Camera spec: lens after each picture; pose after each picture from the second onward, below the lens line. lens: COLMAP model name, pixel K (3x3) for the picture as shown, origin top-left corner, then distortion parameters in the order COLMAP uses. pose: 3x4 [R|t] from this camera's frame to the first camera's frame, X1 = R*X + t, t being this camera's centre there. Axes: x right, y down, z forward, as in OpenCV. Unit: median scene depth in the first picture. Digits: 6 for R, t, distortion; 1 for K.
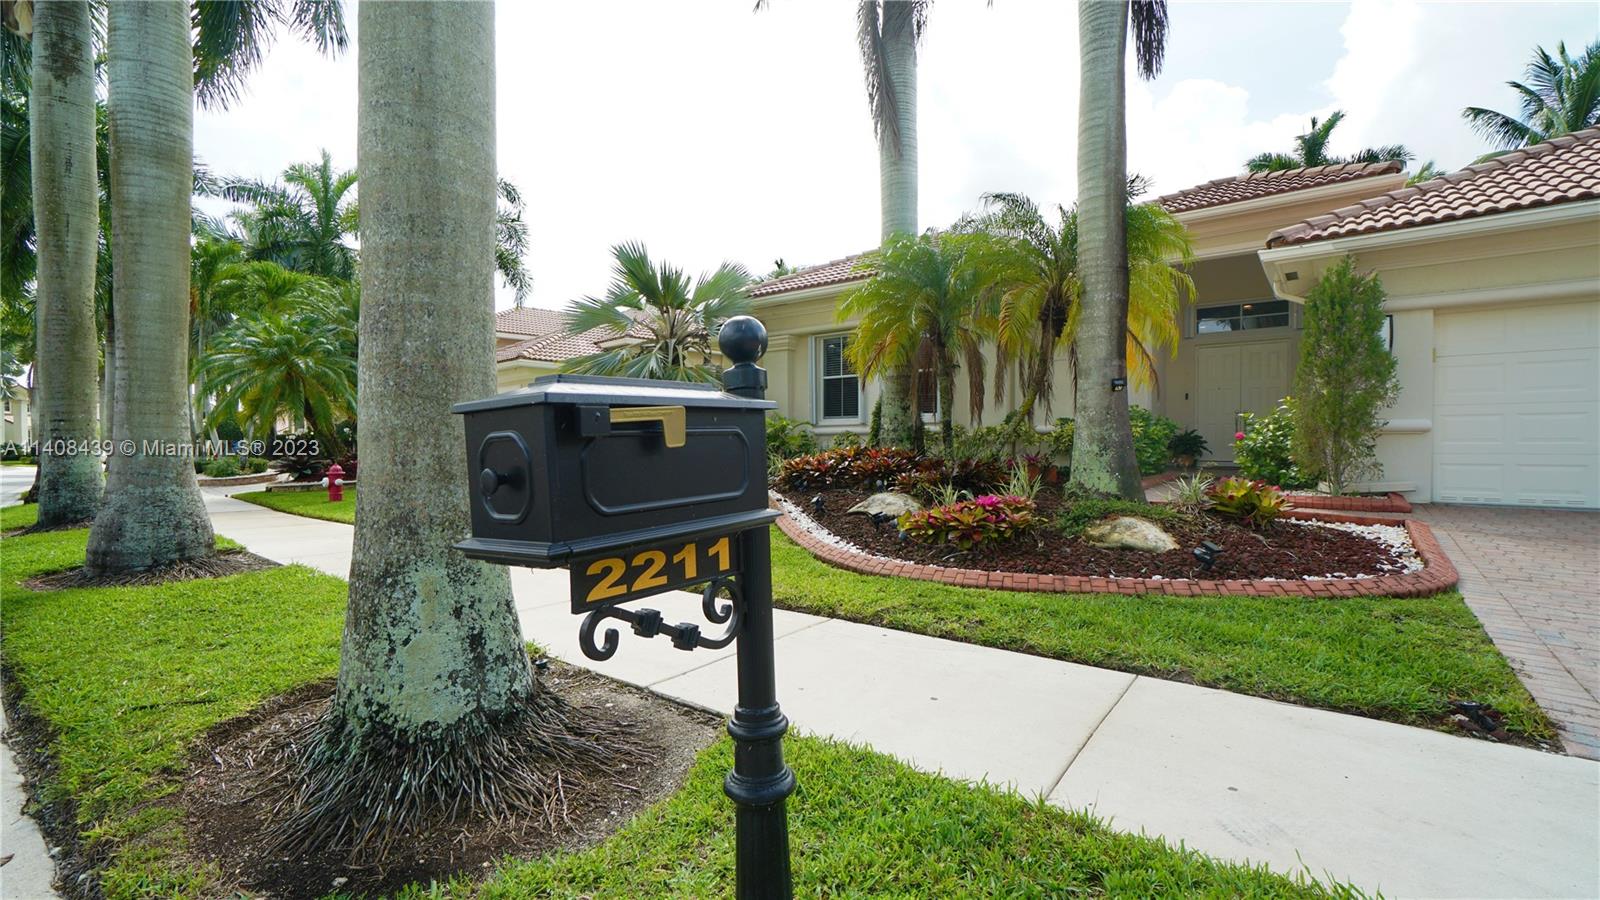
lens RADIAL K [[684.4, 0, 800.0], [0, 684.4, 450.0], [0, 0, 1]] dist [-0.003984, -0.000459]
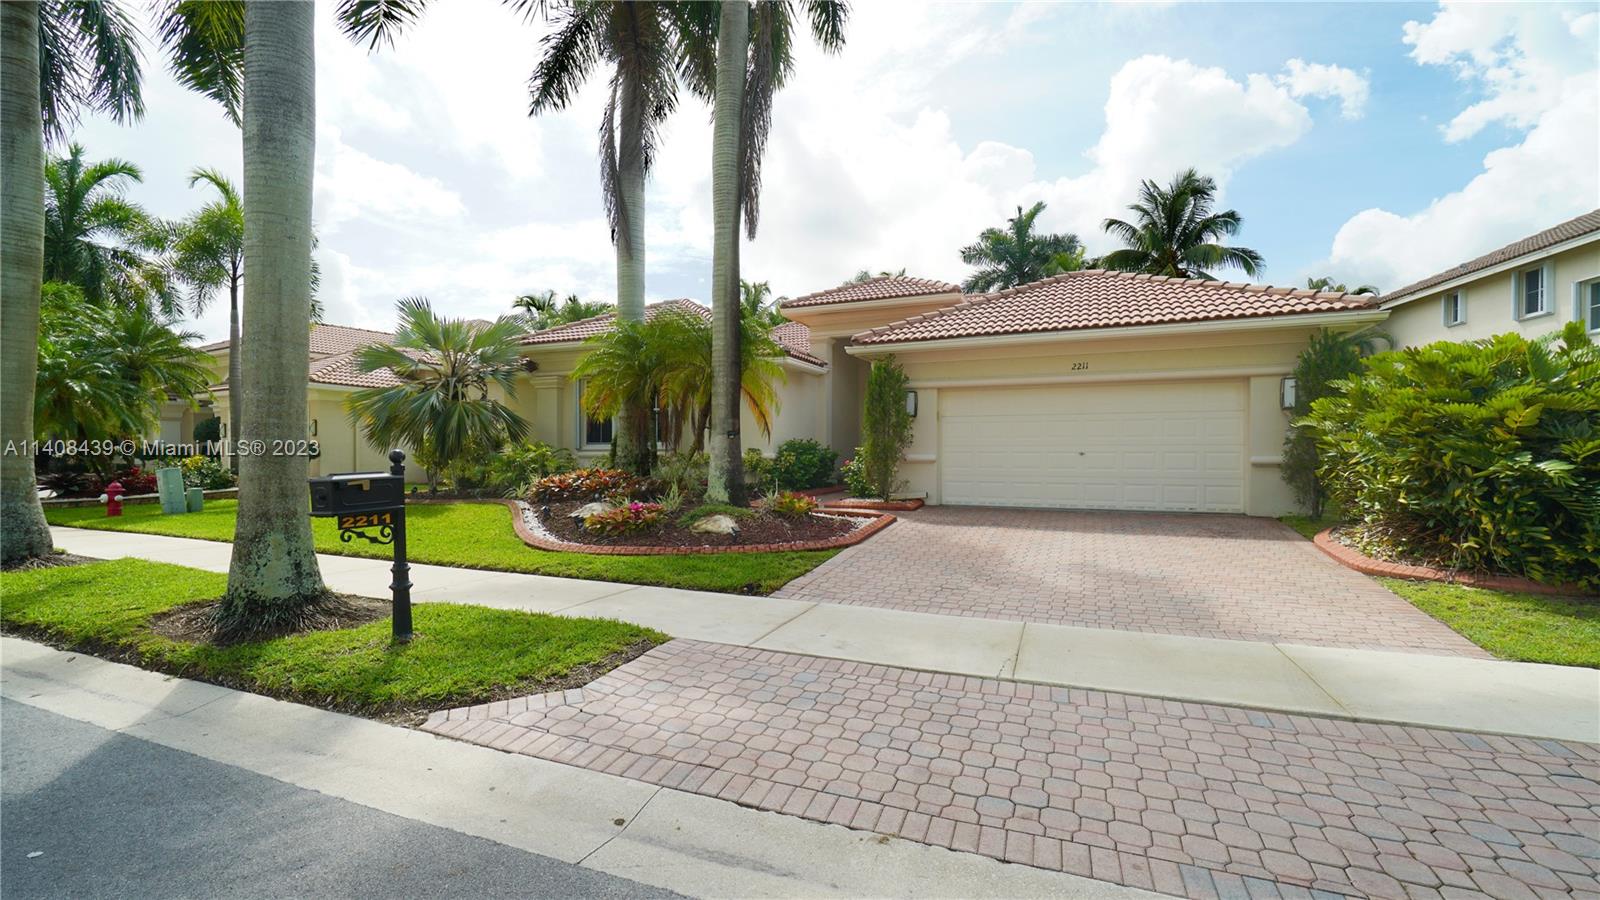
lens RADIAL K [[684.4, 0, 800.0], [0, 684.4, 450.0], [0, 0, 1]] dist [-0.003984, -0.000459]
pose [[0.970768, 0.008489, 0.239870, 0.211539], [-0.004497, 0.999842, -0.017185, -0.028601], [-0.239978, 0.015604, 0.970653, -0.564229]]
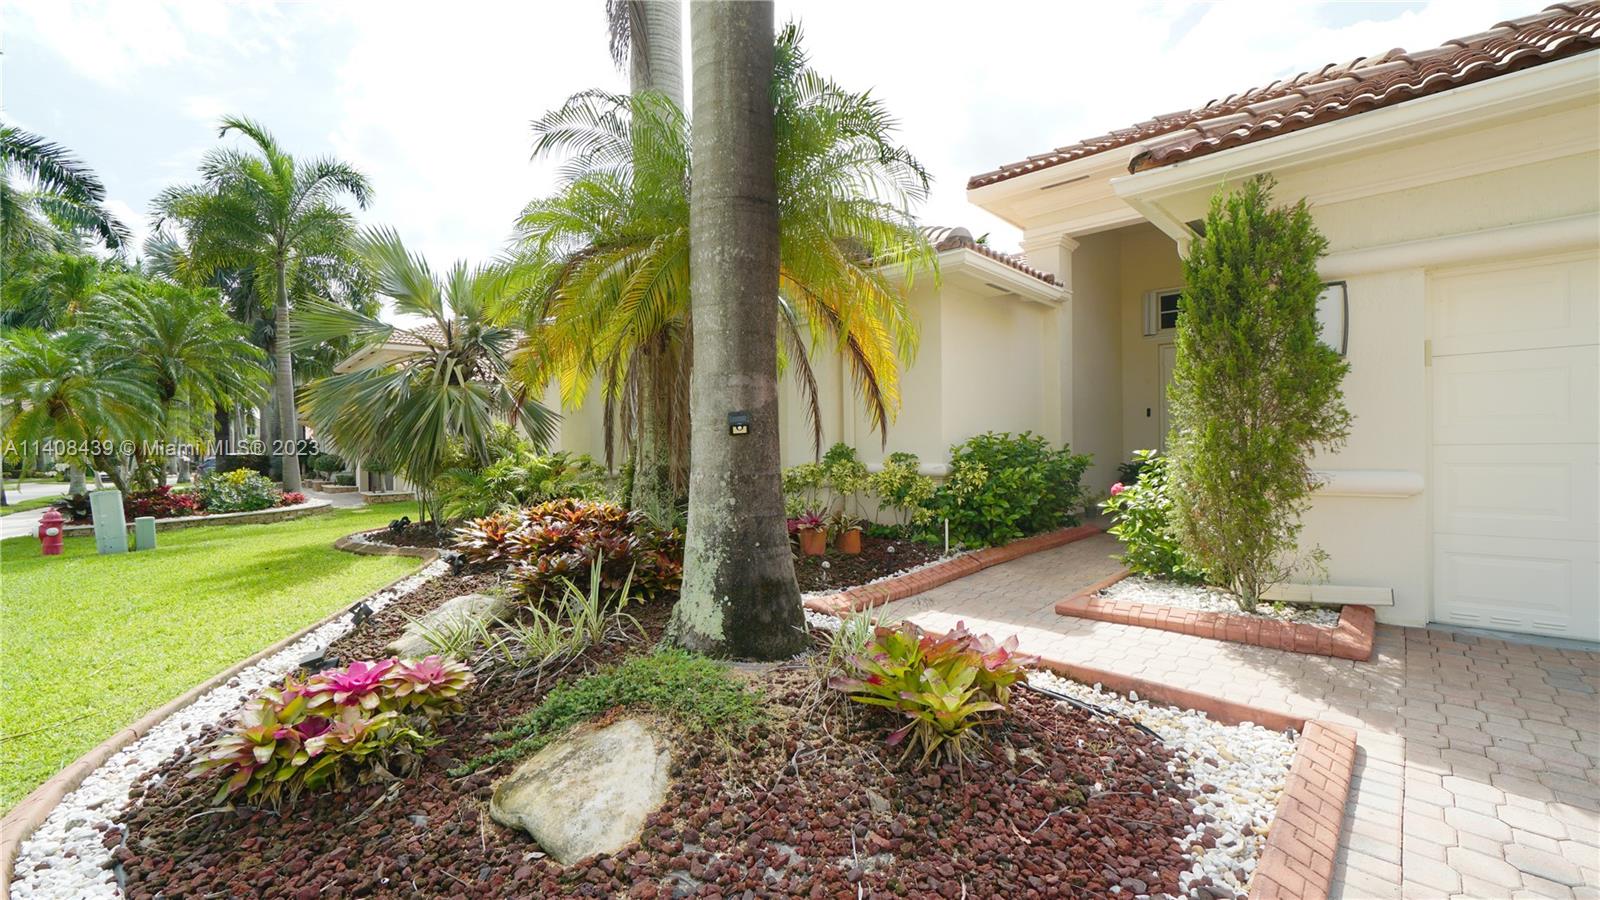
lens RADIAL K [[684.4, 0, 800.0], [0, 684.4, 450.0], [0, 0, 1]] dist [-0.003984, -0.000459]
pose [[0.996196, -0.007268, -0.086837, 0.504218], [0.006209, 0.999903, -0.012458, -0.061917], [0.086920, 0.011872, 0.996145, 0.441067]]
